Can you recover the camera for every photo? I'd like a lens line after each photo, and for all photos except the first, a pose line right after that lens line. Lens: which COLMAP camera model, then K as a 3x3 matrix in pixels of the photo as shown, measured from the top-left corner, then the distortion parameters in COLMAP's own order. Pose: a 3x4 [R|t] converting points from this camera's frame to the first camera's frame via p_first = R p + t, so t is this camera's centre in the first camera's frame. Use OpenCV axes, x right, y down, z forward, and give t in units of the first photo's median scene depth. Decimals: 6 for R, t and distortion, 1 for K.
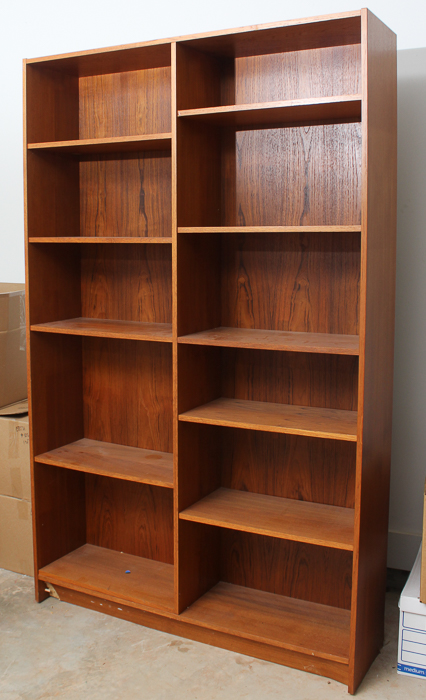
lens RADIAL K [[762.6, 0, 212.0], [0, 762.6, 306.4], [0, 0, 1]] dist [-0.147875, 0.045253]
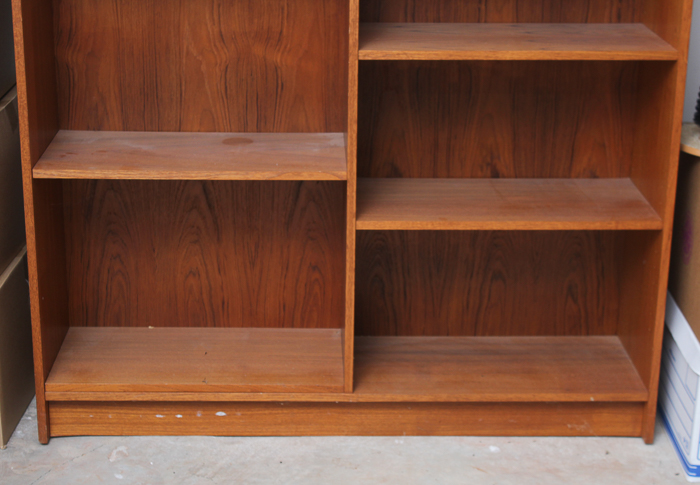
lens RADIAL K [[1385.5, 0, 350.0], [0, 1385.5, 242.5], [0, 0, 1]] dist [-0.000684, 0.188072]
pose [[0.867793, -0.150112, 0.473711, -0.531652], [0.034100, 0.969024, 0.244602, 0.024673], [-0.495755, -0.196110, 0.846031, 0.079937]]
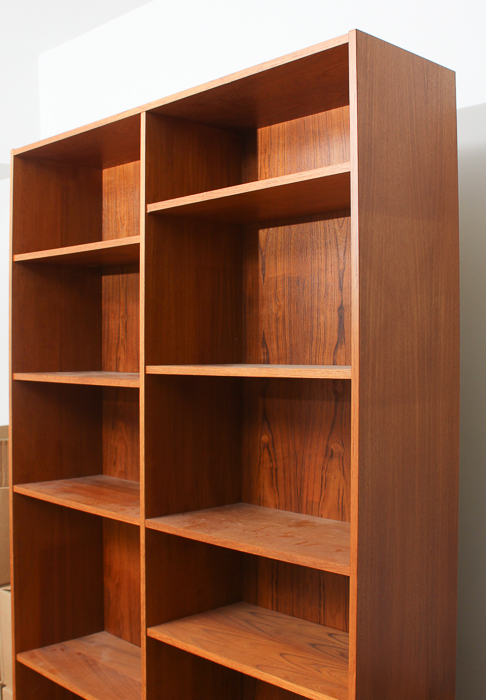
lens RADIAL K [[843.9, 0, 267.7], [0, 843.9, 350.4], [0, 0, 1]] dist [-0.150014, 0.059212]
pose [[0.957291, 0.003362, -0.289105, 0.267373], [-0.030239, 0.995613, -0.088550, -0.047210], [0.287539, 0.093511, 0.953193, 0.252175]]
